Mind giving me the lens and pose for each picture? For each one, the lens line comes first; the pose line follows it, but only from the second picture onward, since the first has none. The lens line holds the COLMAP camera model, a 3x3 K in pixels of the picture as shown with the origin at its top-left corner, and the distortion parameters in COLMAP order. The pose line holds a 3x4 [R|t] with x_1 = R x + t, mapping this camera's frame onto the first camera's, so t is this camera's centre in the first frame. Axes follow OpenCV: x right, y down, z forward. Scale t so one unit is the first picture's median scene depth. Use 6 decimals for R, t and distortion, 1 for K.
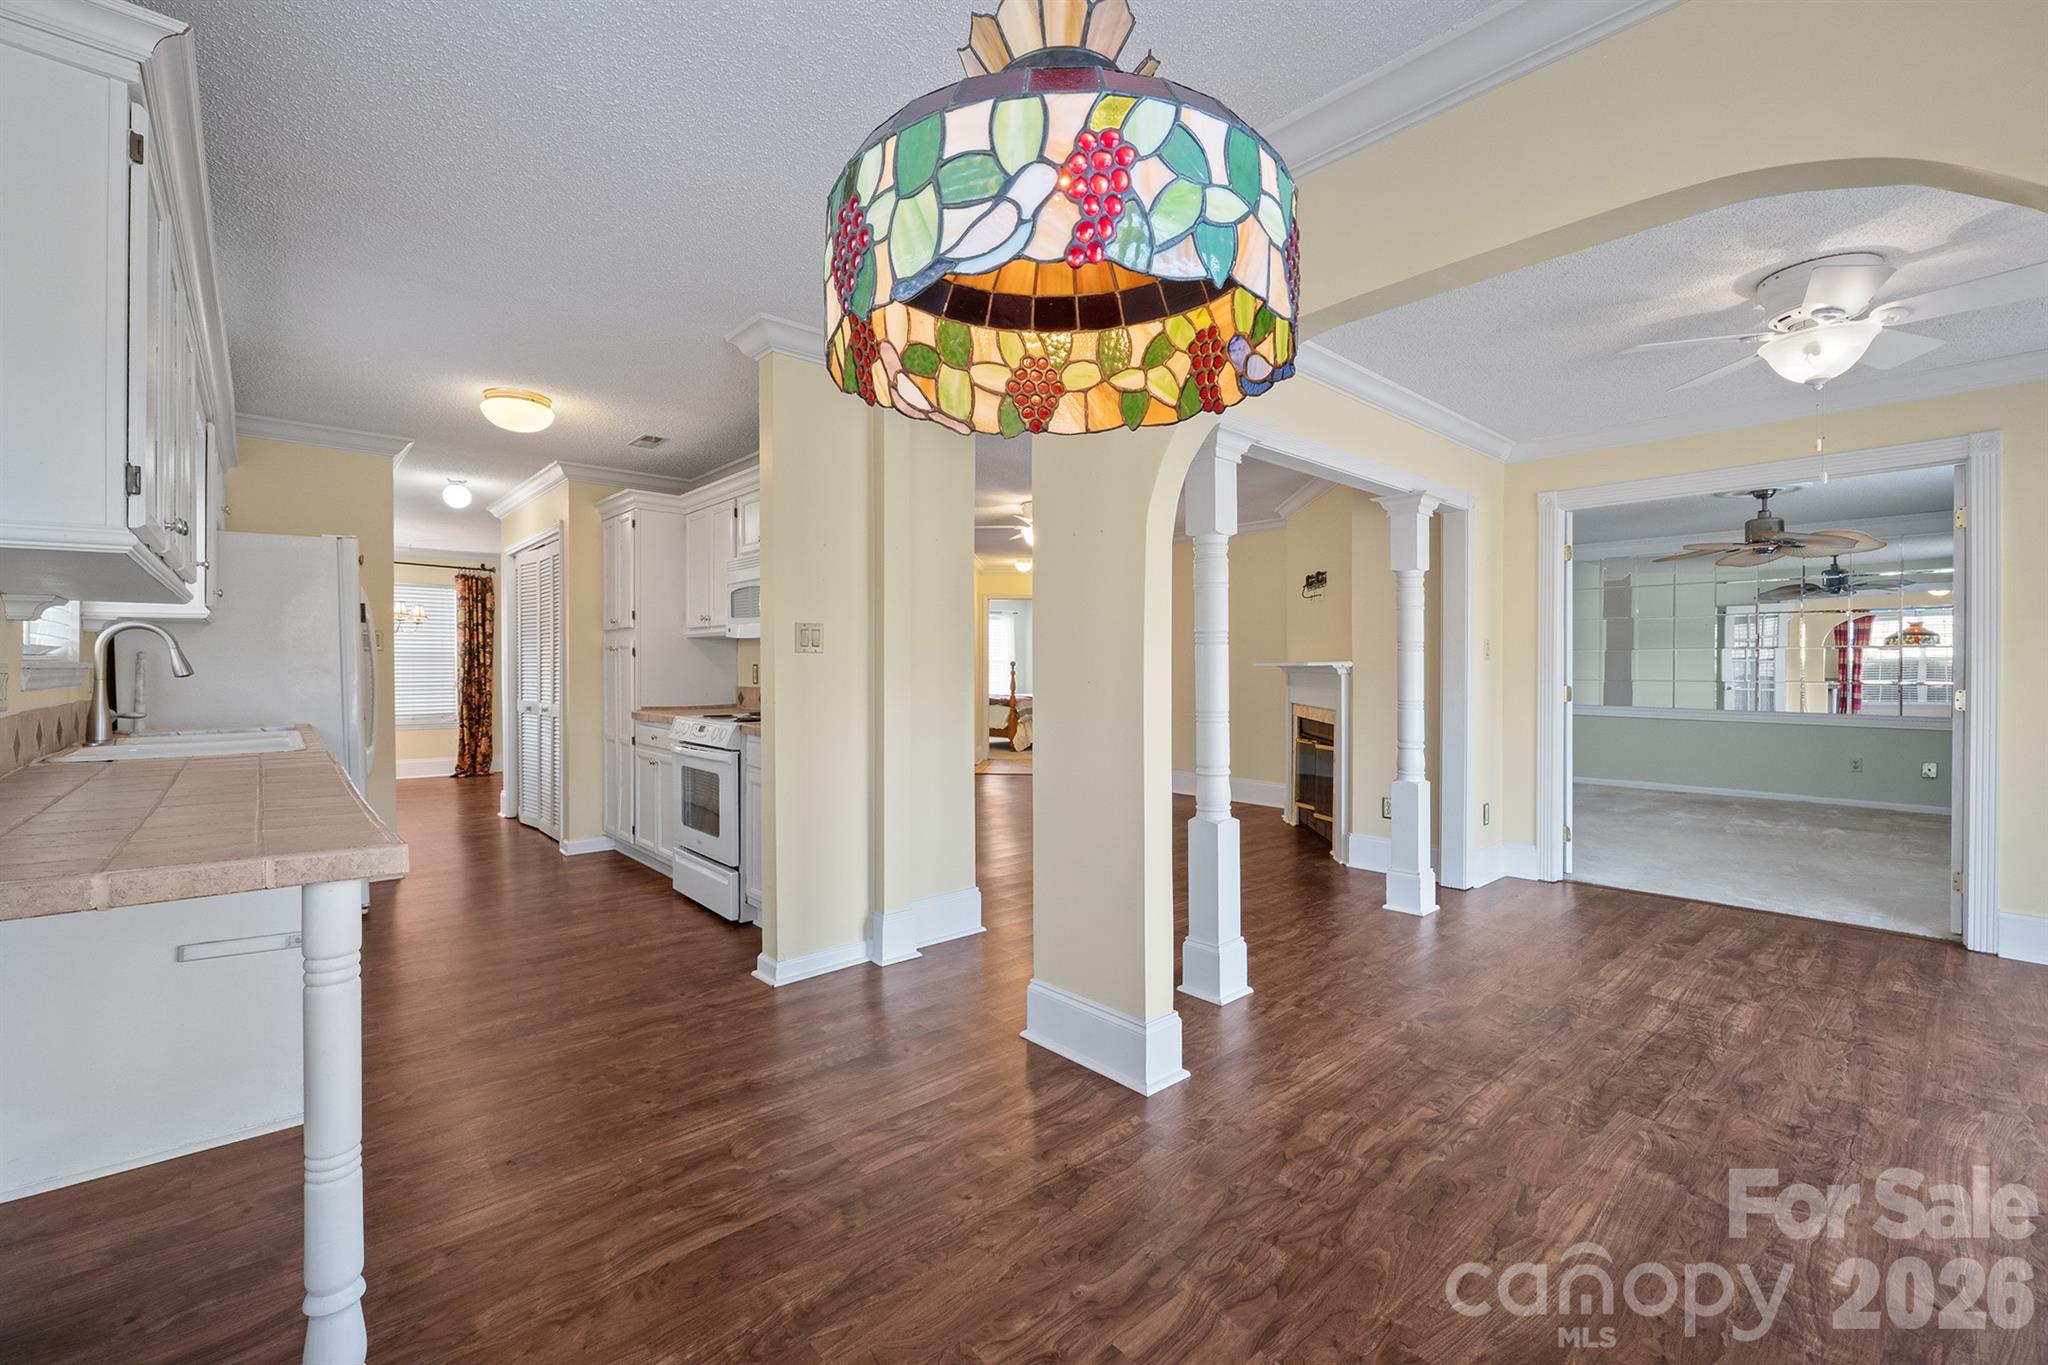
lens RADIAL K [[855.5, 0, 1027.5], [0, 855.5, 671.2], [0, 0, 1]] dist [-0.006261, 0.000356]
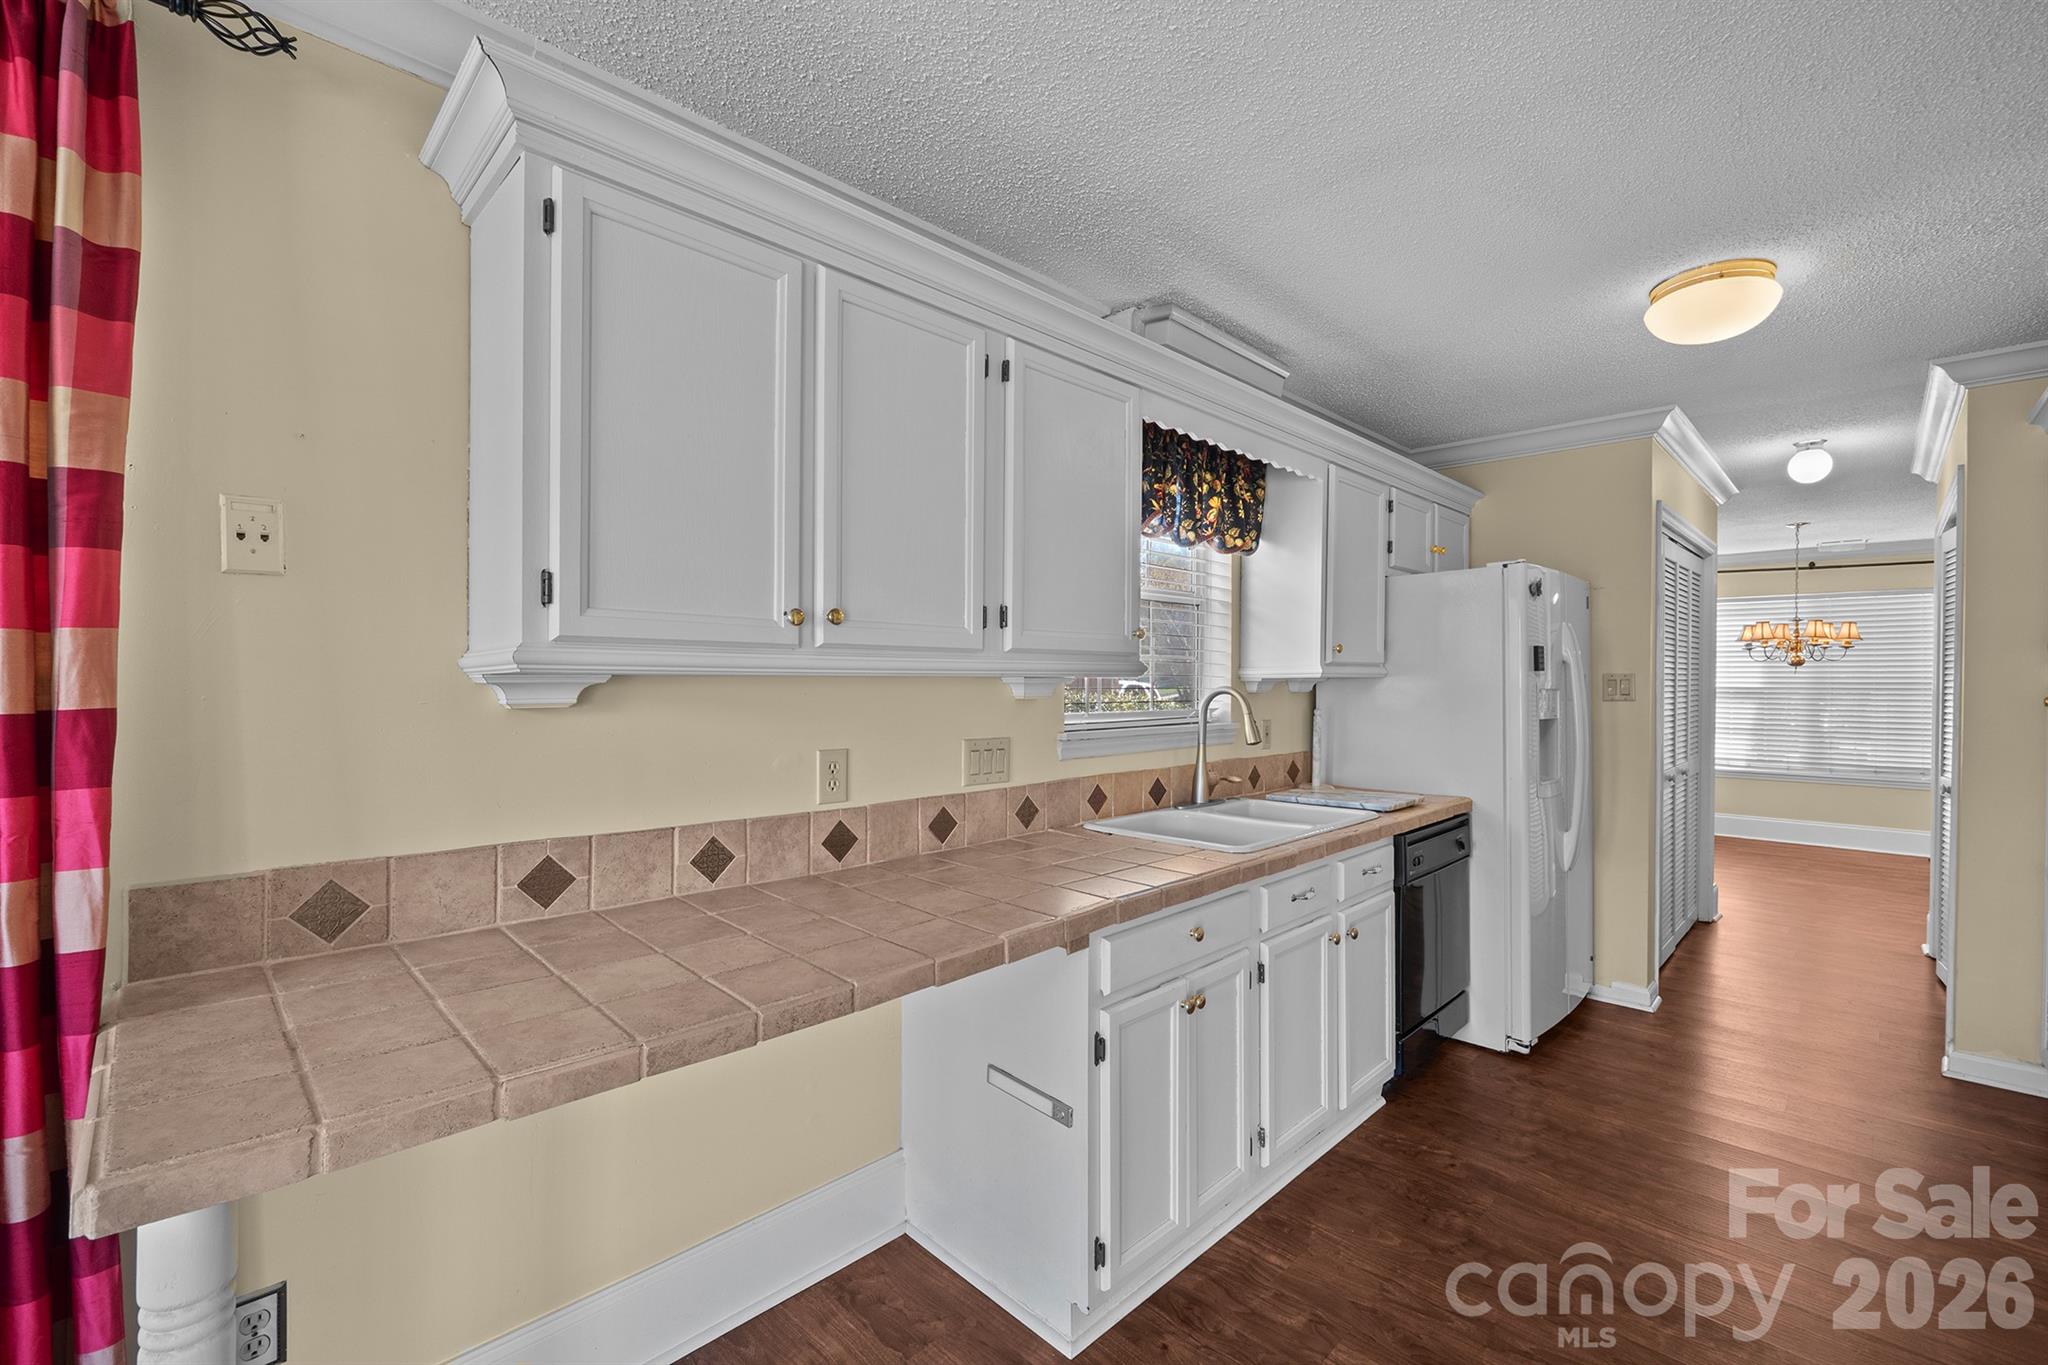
lens RADIAL K [[866.1, 0, 1036.8], [0, 866.1, 684.3], [0, 0, 1]] dist [-0.008018, -0.000405]
pose [[0.063684, 0.006507, -0.997949, -0.027764], [-0.008054, 0.999950, 0.006006, -0.034251], [0.997938, 0.007655, 0.063733, 0.377121]]
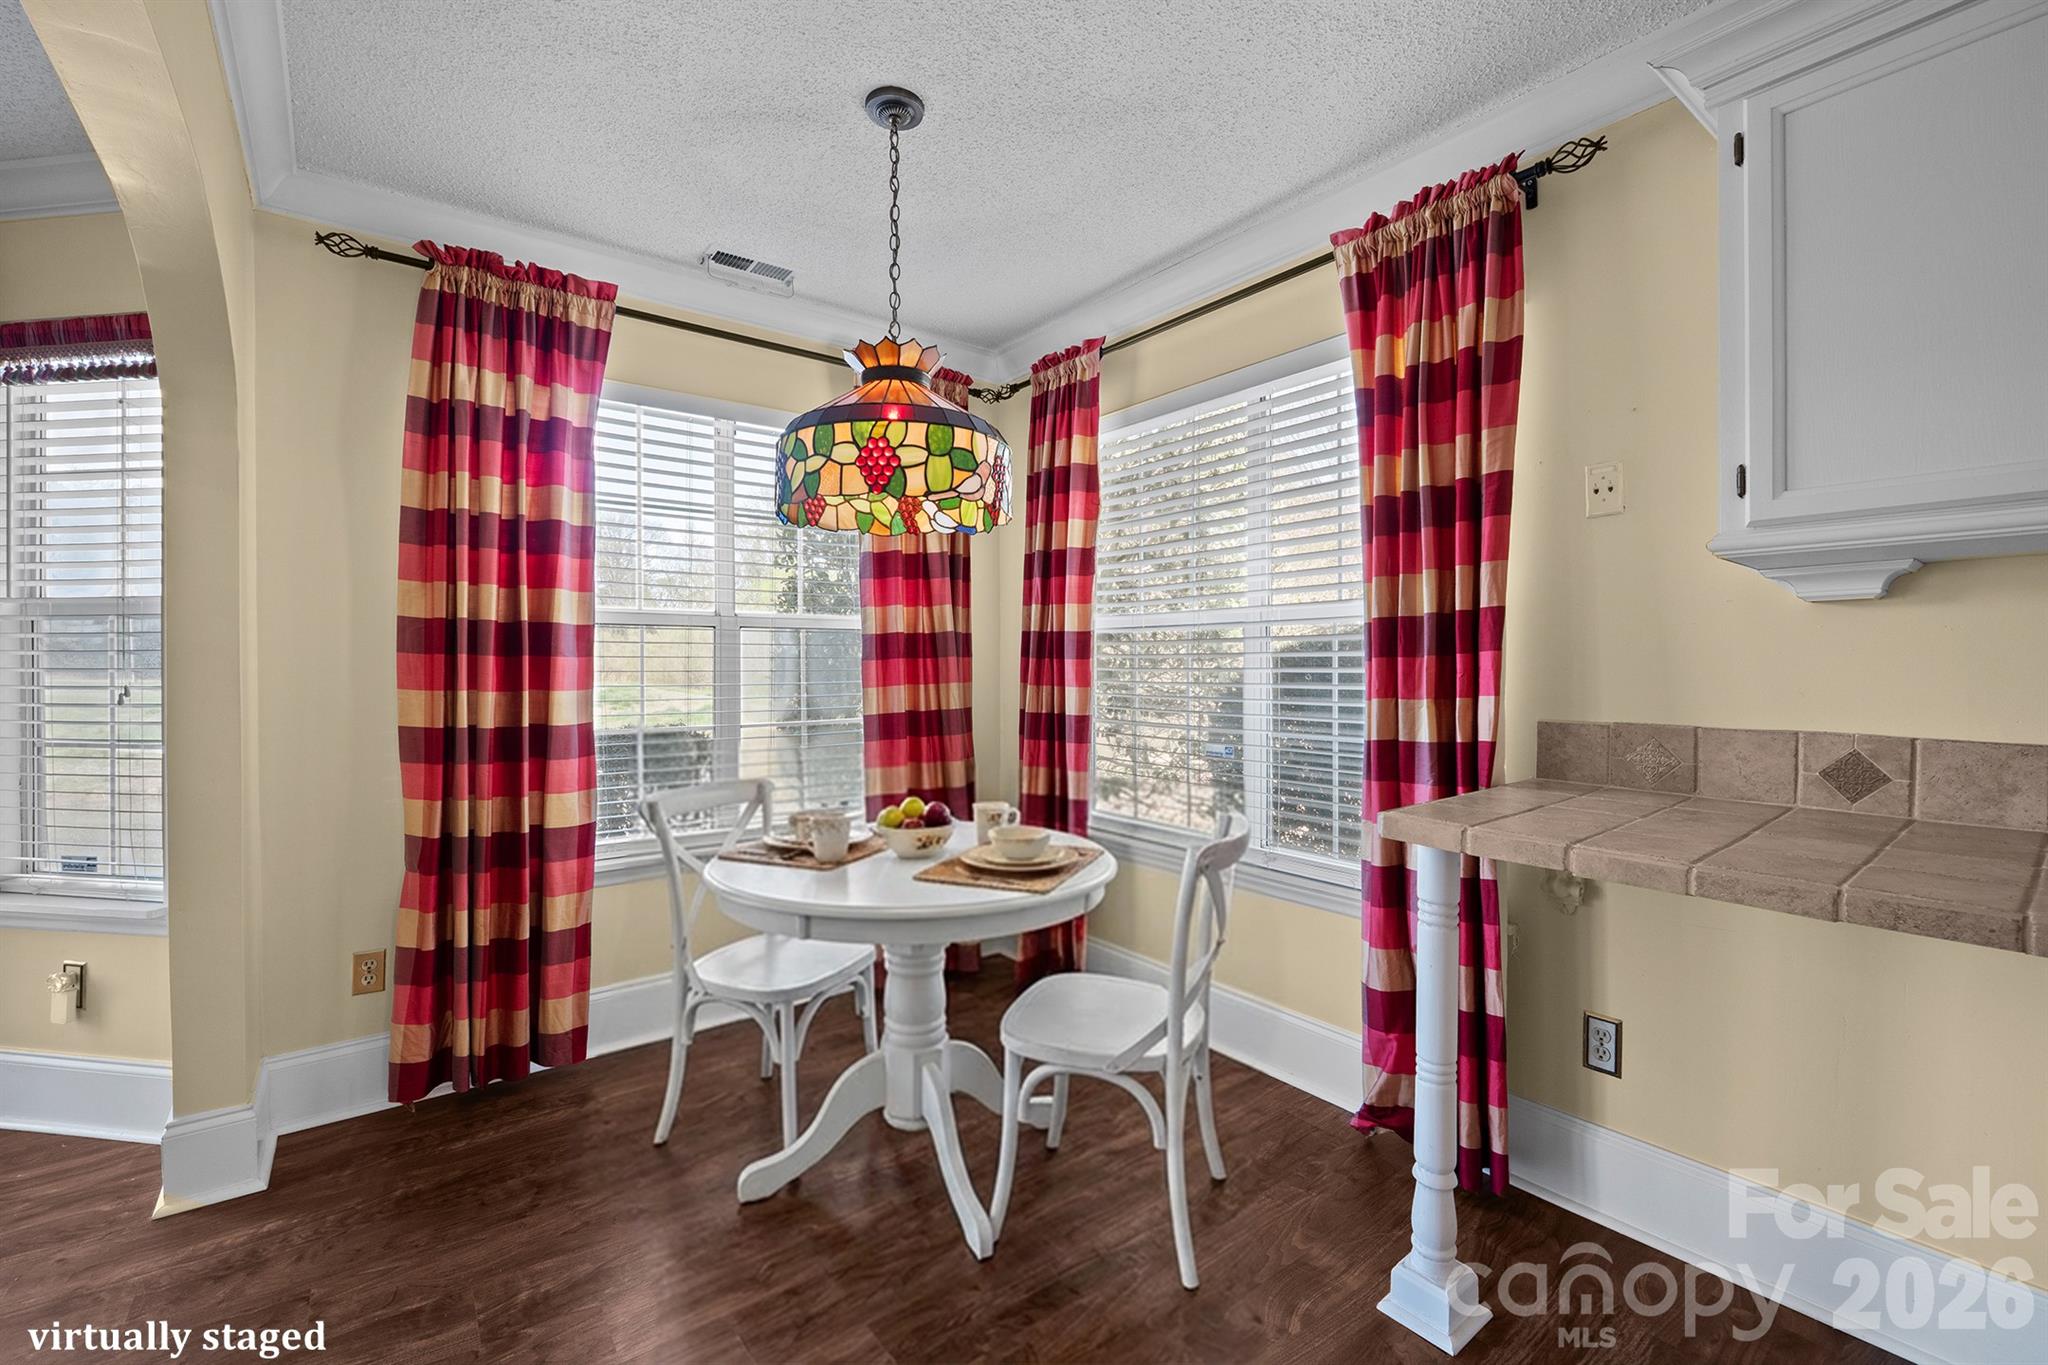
lens RADIAL K [[866.6, 0, 1024.6], [0, 866.6, 675.5], [0, 0, 1]] dist [-0.000561, -0.000599]
pose [[-0.996969, -0.001674, 0.077784, -0.074304], [-0.000904, 0.999950, 0.009931, -0.001058], [-0.077797, 0.009830, -0.996921, 0.540104]]
